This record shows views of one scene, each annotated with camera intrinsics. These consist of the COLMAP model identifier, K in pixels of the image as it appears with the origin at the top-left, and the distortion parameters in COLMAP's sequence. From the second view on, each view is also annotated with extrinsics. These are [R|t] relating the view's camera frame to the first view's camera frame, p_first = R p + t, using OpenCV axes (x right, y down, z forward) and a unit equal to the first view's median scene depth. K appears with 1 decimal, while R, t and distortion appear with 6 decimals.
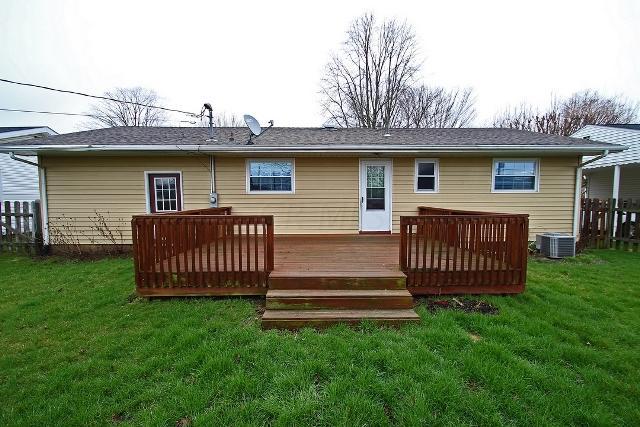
lens RADIAL K [[298.2, 0, 321.3], [0, 298.2, 217.1], [0, 0, 1]] dist [0.012176, -0.014823]
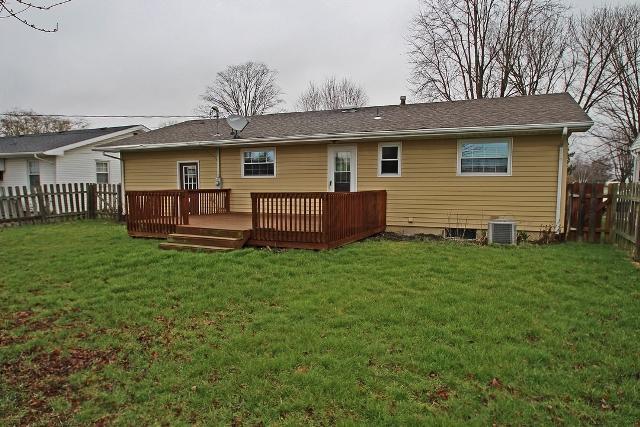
lens RADIAL K [[427.9, 0, 319.8], [0, 427.9, 216.3], [0, 0, 1]] dist [-0.033742, 0.000033]
pose [[0.900632, 0.035363, -0.433142, 0.779523], [-0.030948, 0.999372, 0.017242, 0.036157], [0.433480, -0.002124, 0.901161, -0.409340]]
